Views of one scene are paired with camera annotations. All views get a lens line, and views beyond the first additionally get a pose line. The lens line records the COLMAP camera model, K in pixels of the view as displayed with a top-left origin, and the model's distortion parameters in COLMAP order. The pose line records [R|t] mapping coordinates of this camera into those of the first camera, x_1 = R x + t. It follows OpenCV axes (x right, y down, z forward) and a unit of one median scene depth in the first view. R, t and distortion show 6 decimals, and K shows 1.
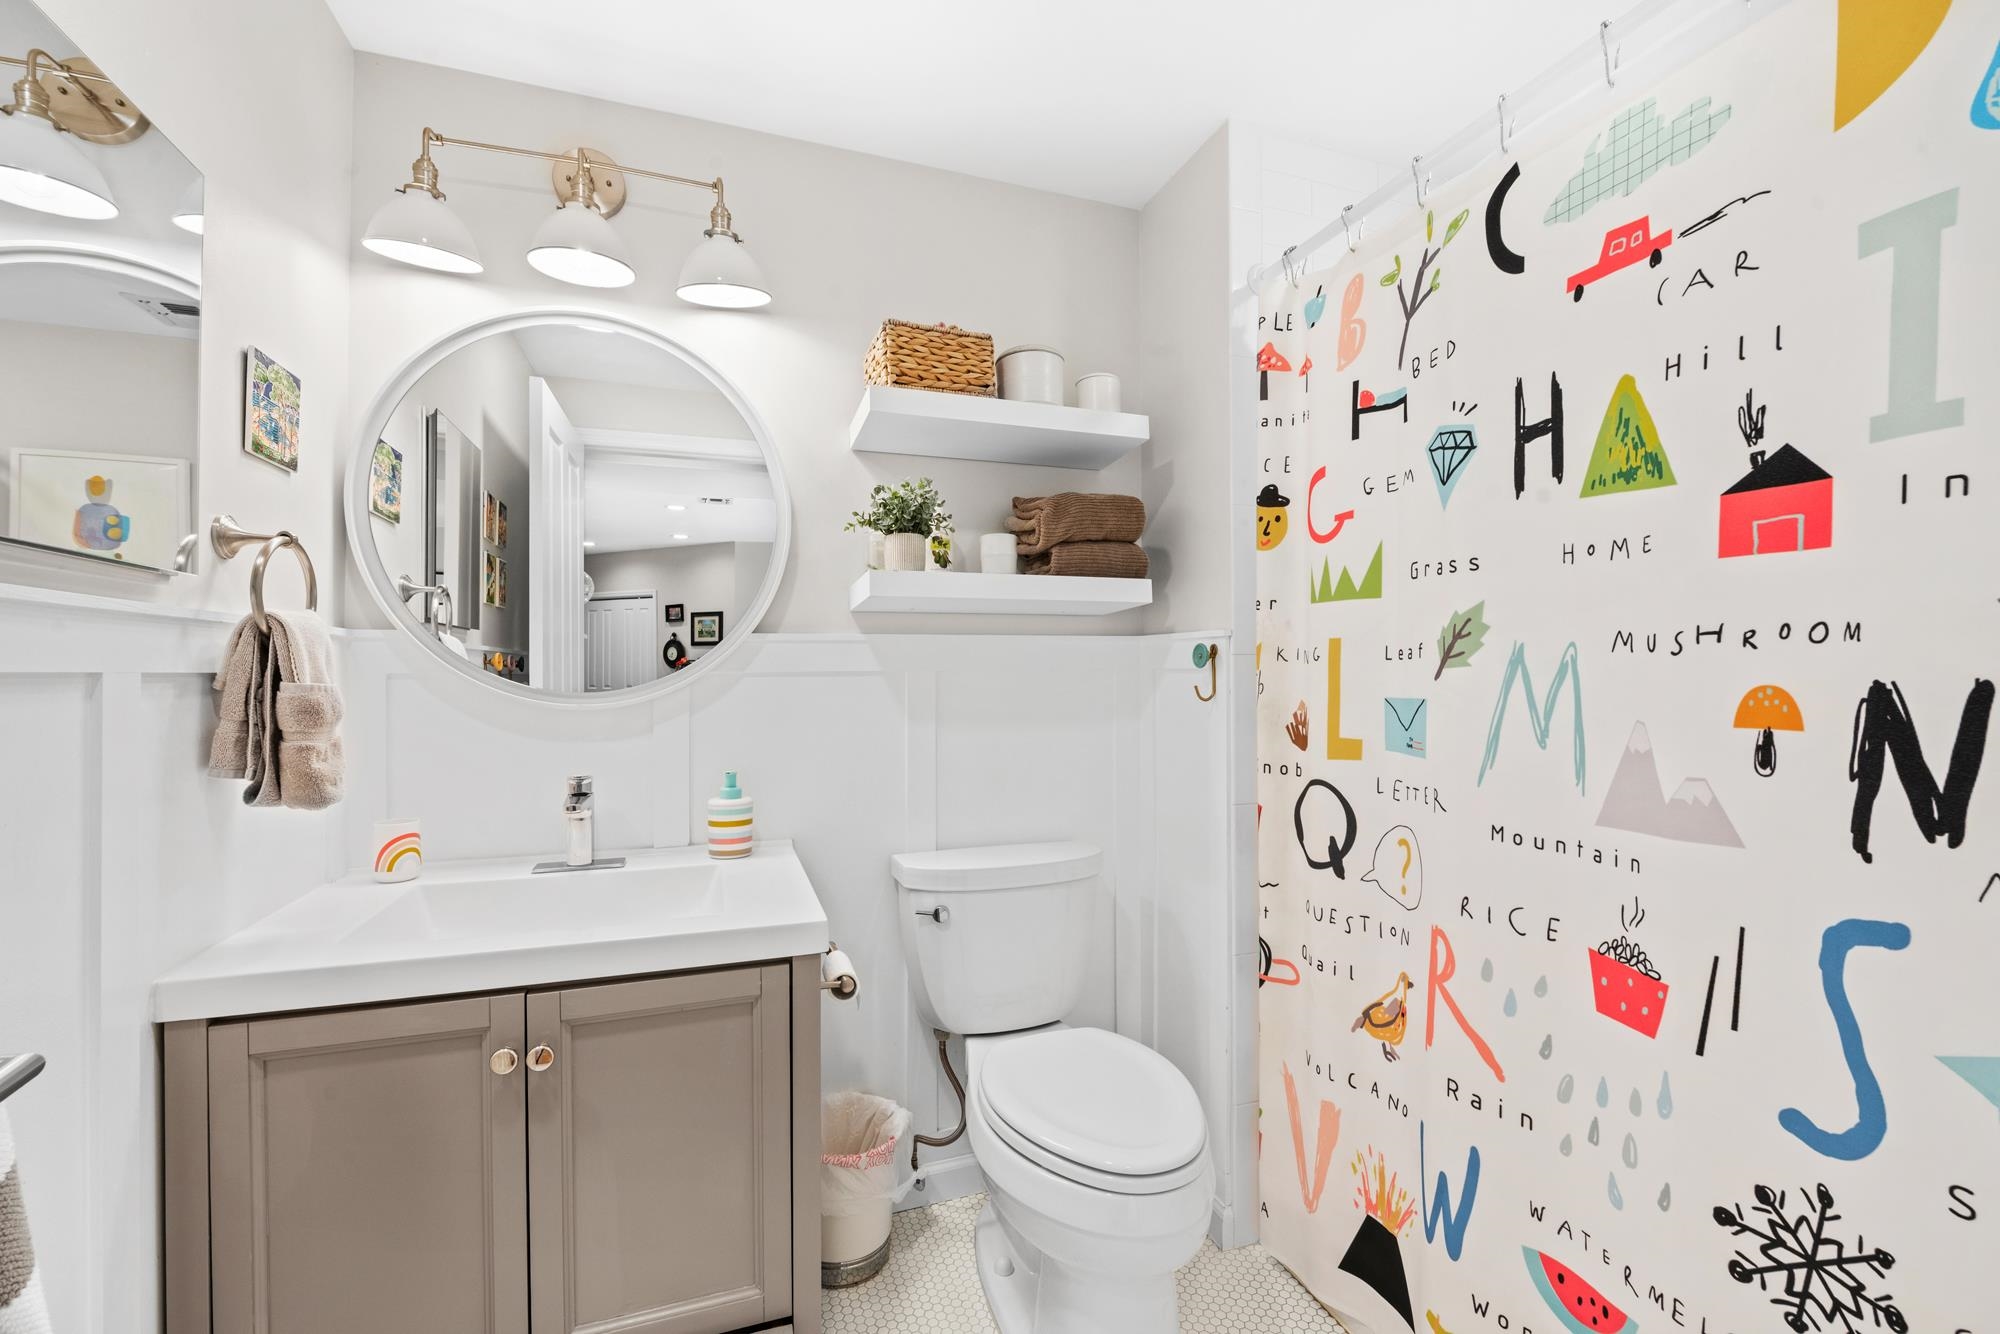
lens RADIAL K [[834.6, 0, 1002.8], [0, 834.6, 674.1], [0, 0, 1]] dist [-0.007477, -0.003418]
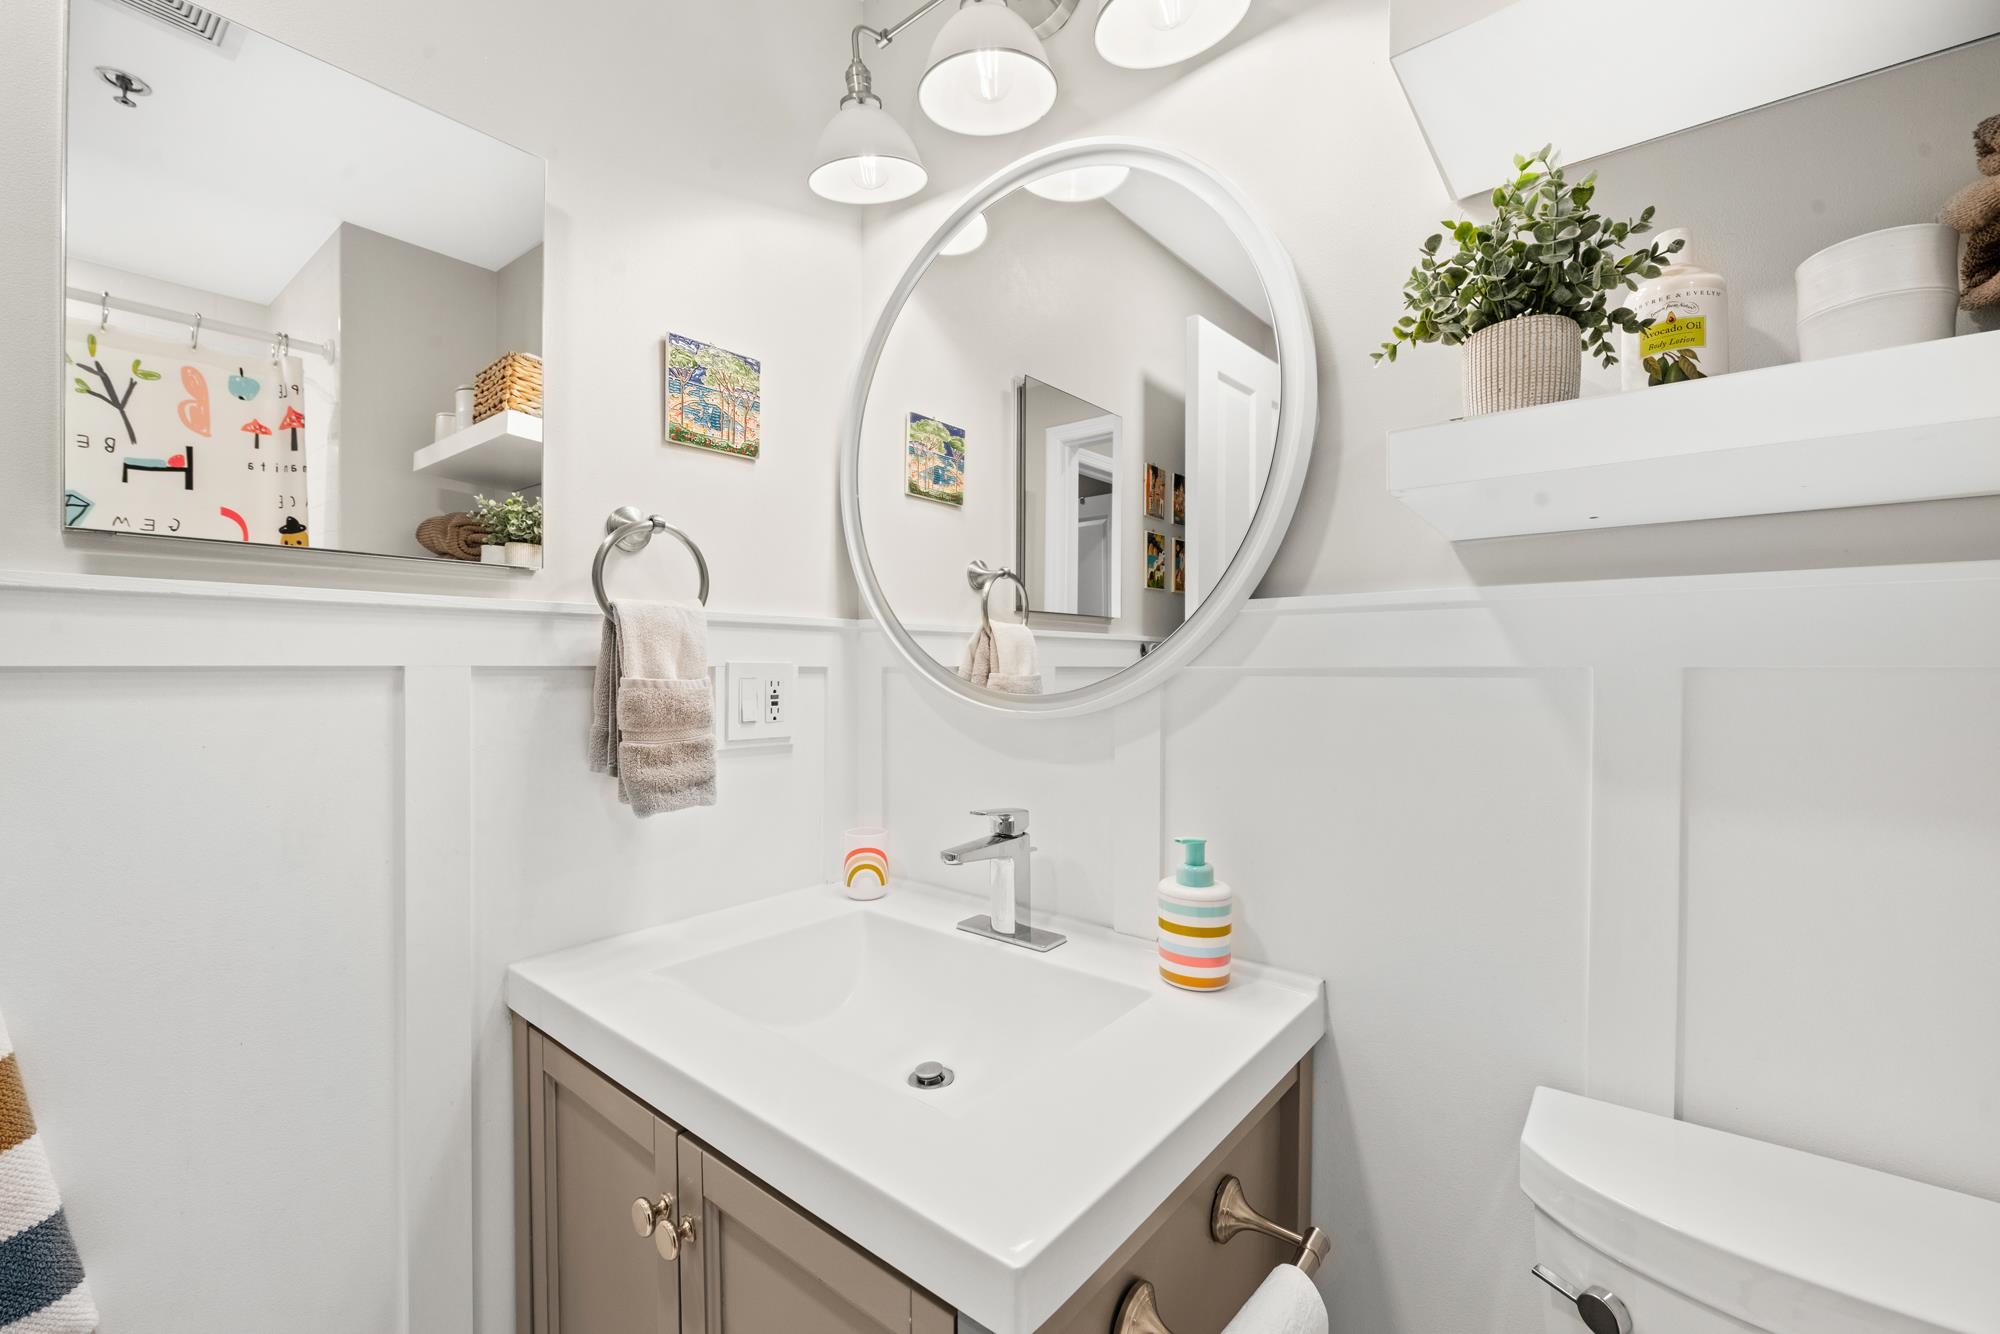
lens RADIAL K [[834.6, 0, 1002.8], [0, 834.6, 674.1], [0, 0, 1]] dist [-0.007477, -0.003418]
pose [[0.518219, 0.012206, -0.855161, 0.102269], [-0.003482, 0.999920, 0.012162, -0.004223], [0.855241, -0.003325, 0.518220, 0.591498]]
